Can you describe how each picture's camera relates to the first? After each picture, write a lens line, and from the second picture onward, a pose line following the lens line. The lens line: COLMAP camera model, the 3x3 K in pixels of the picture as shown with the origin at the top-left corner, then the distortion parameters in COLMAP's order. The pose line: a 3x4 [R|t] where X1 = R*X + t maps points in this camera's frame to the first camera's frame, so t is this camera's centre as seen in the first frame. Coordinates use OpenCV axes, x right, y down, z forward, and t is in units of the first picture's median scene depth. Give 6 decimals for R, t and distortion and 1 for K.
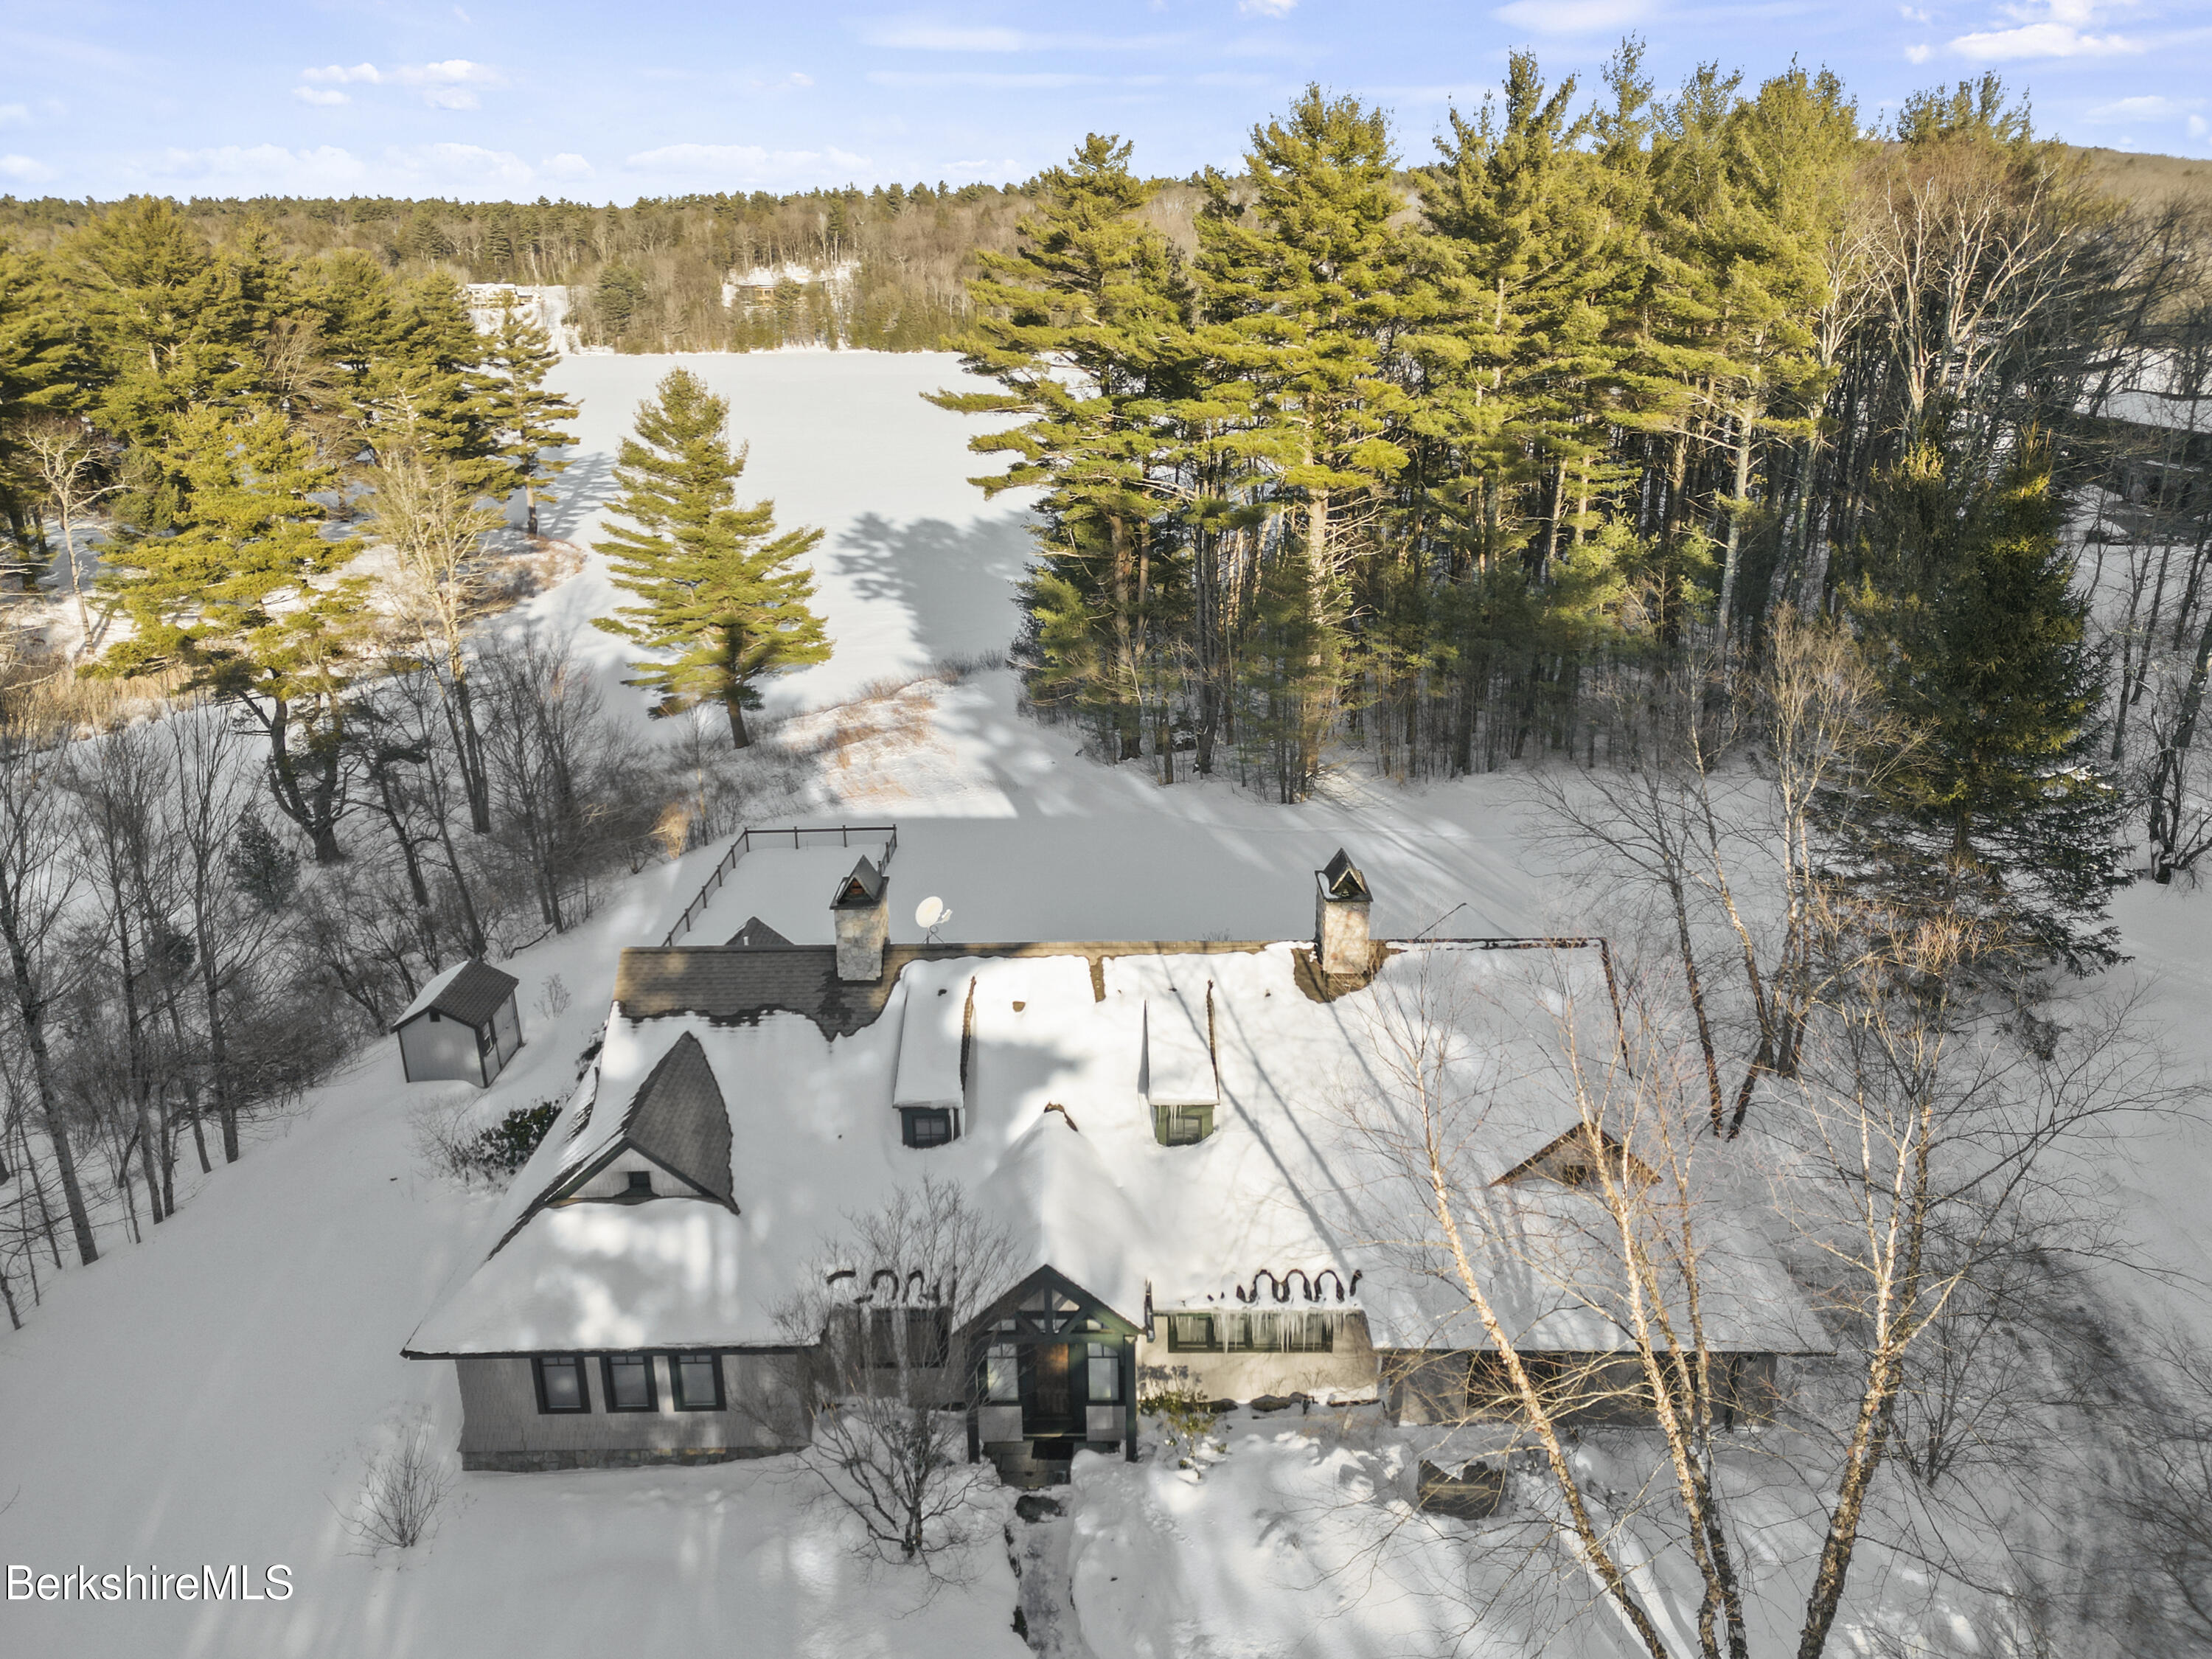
lens RADIAL K [[1563.7, 0, 1118.1], [0, 1563.7, 813.1], [0, 0, 1]] dist [0.081944, -0.070479]
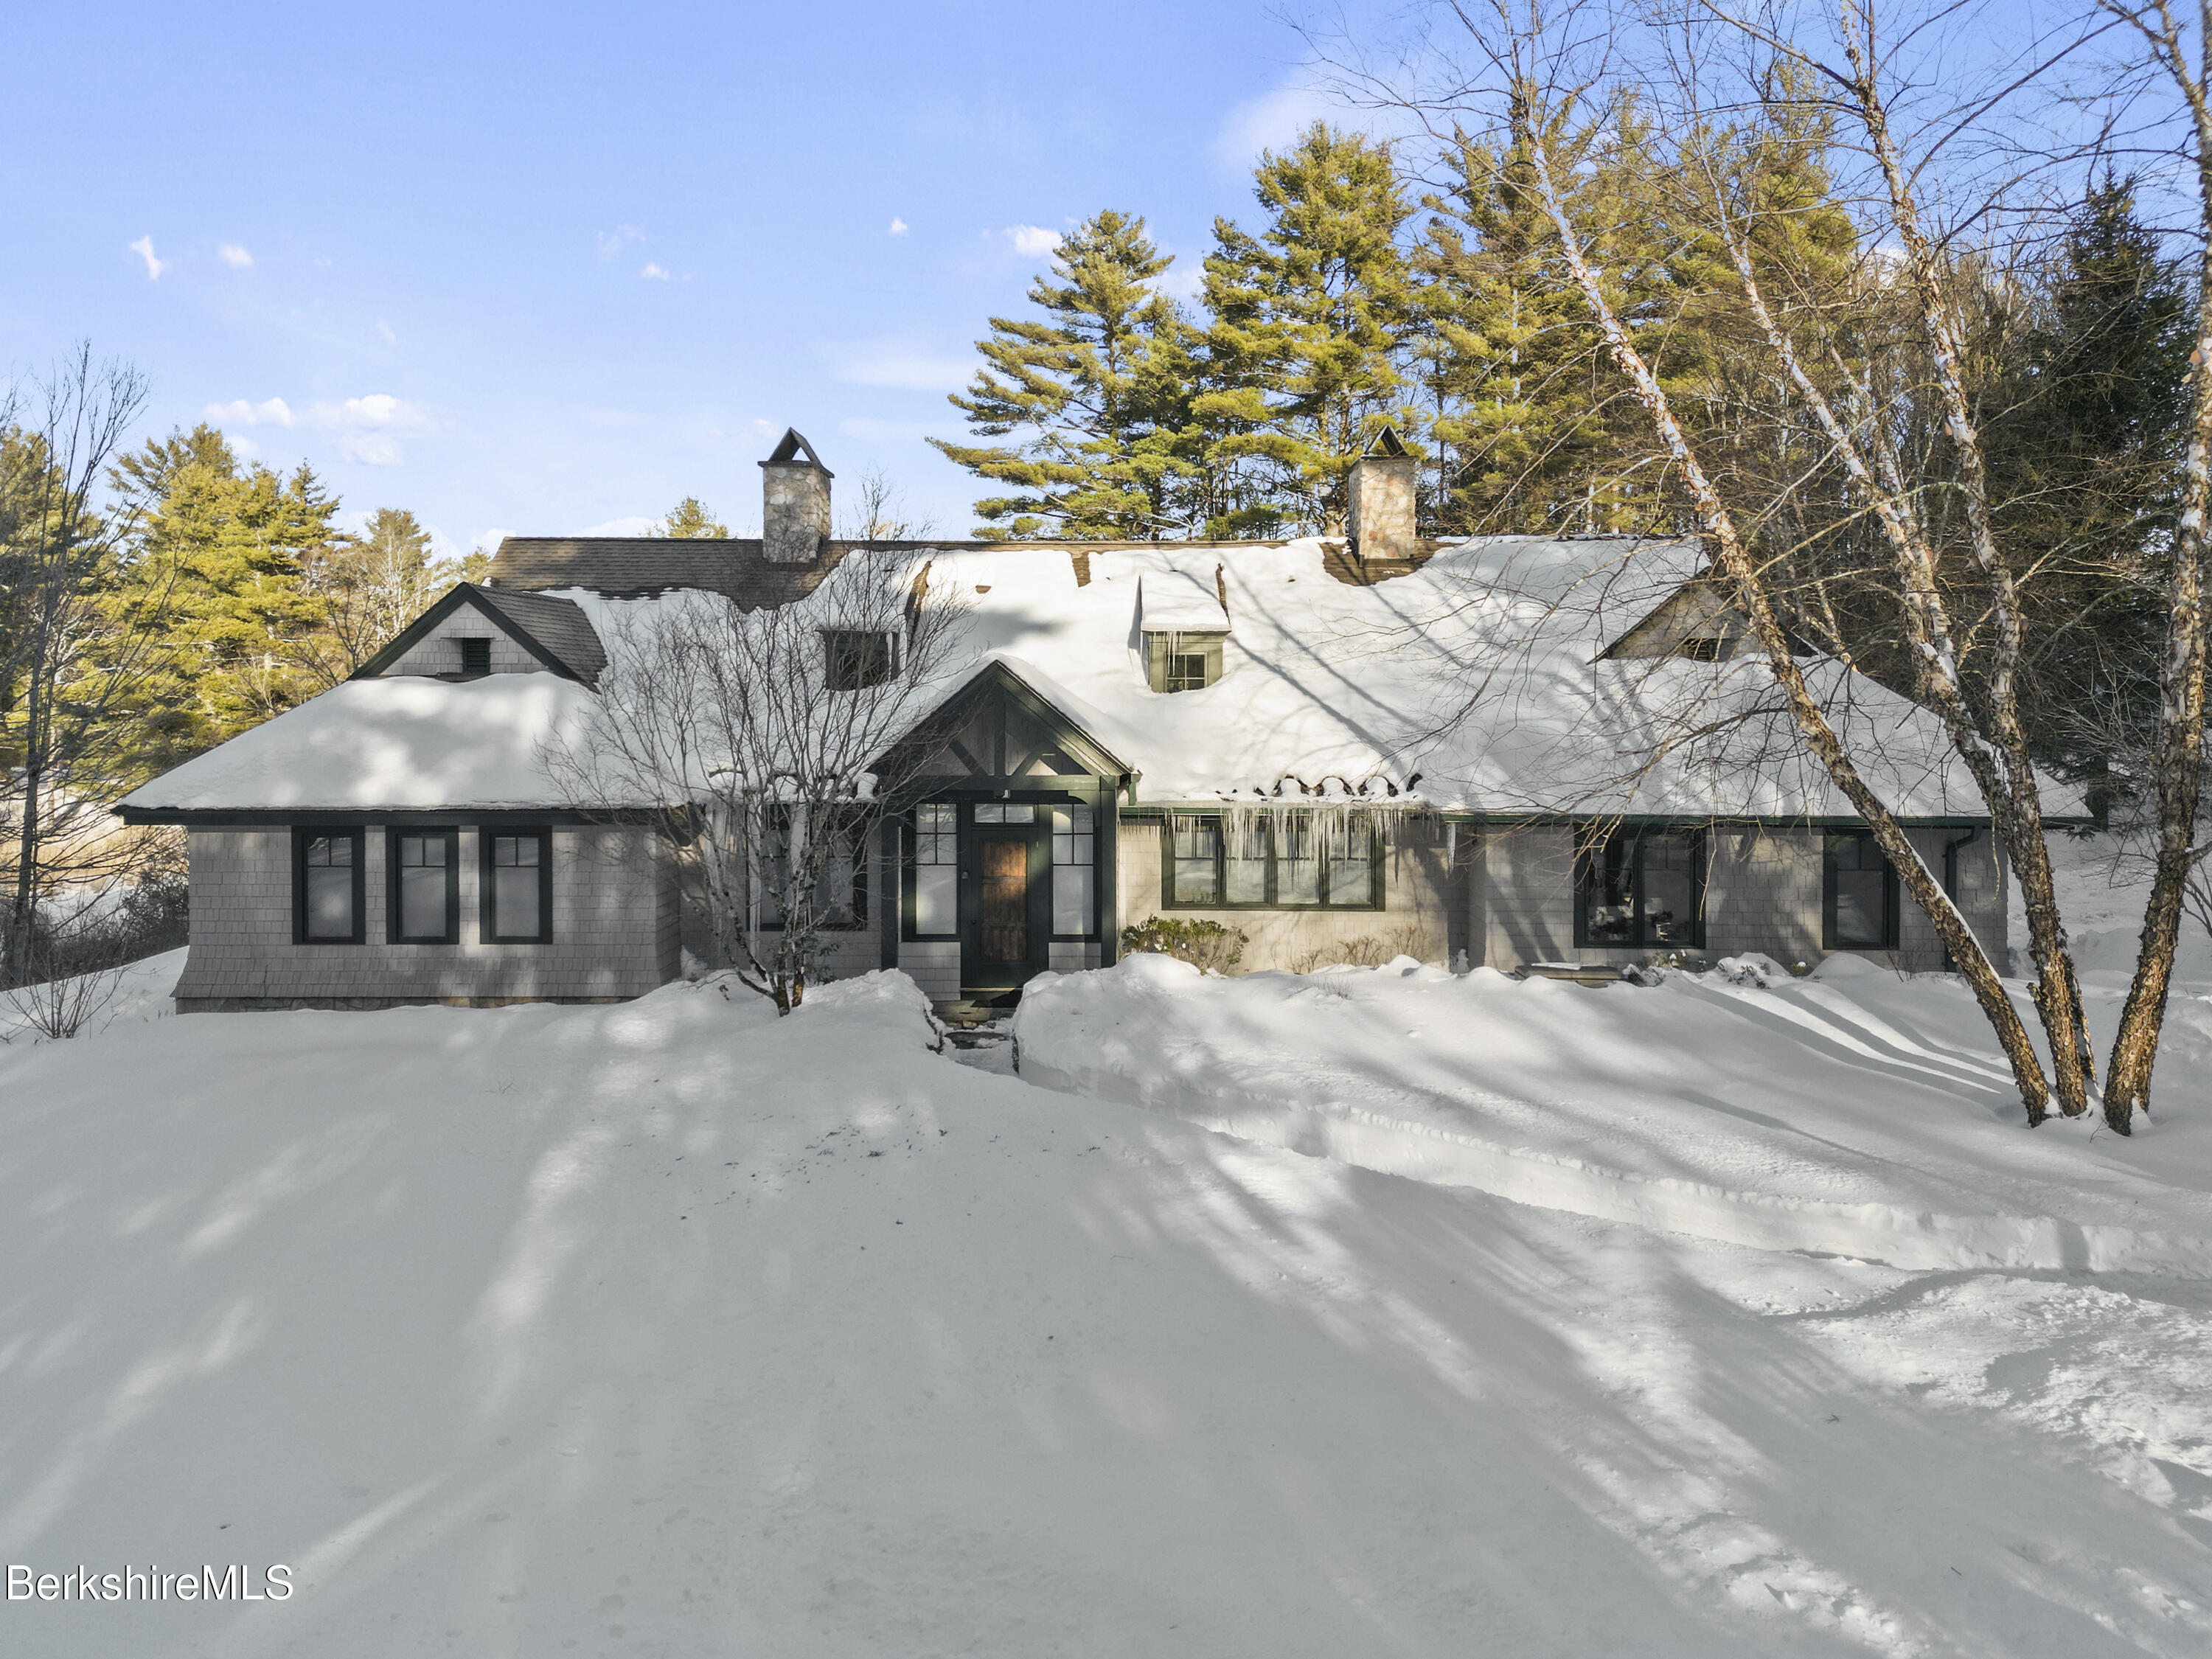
lens RADIAL K [[1563.7, 0, 1118.4], [0, 1563.7, 789.5], [0, 0, 1]] dist [0.081944, -0.070479]
pose [[0.999821, 0.016004, -0.010090, 0.016482], [-0.018259, 0.955923, -0.293050, 0.467147], [0.004956, 0.293182, 0.956044, 0.261209]]
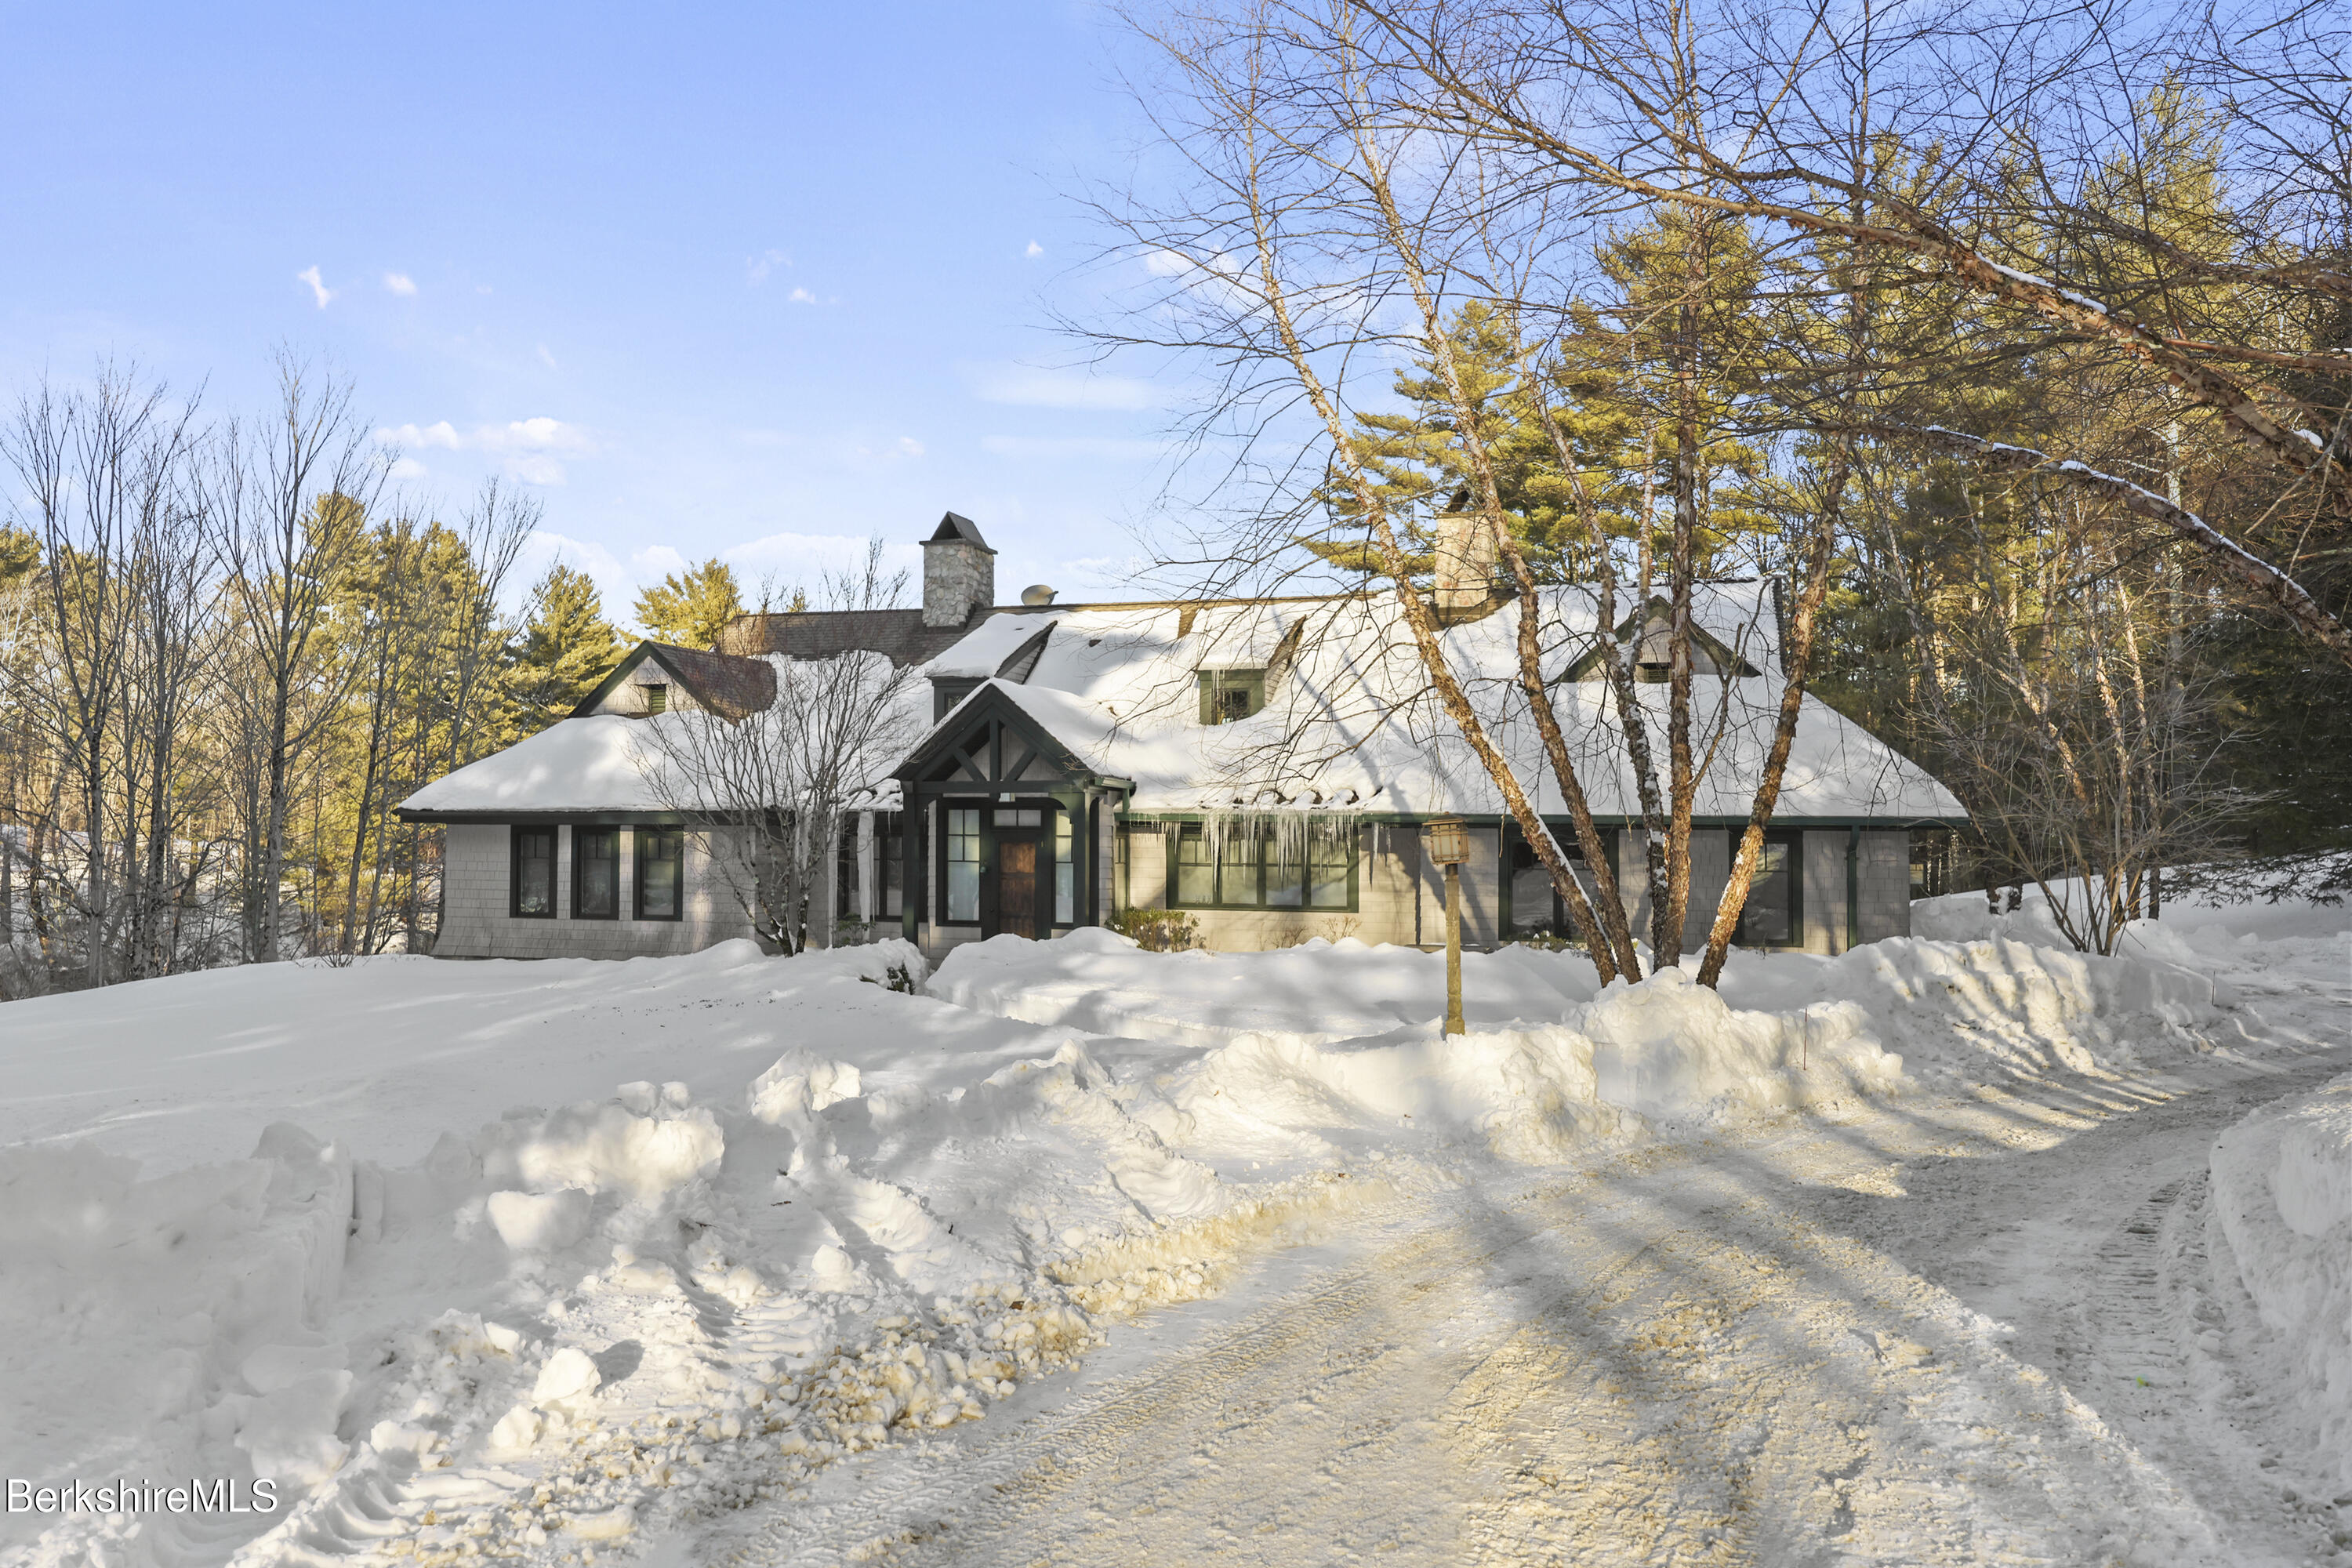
lens RADIAL K [[1743.8, 0, 1184.7], [0, 1743.8, 793.5], [0, 0, 1]] dist [0.006358, 0.001556]
pose [[0.956319, 0.014028, -0.291989, 0.291120], [-0.120418, 0.929070, -0.349754, 0.565292], [0.266372, 0.369637, 0.890177, 0.141728]]
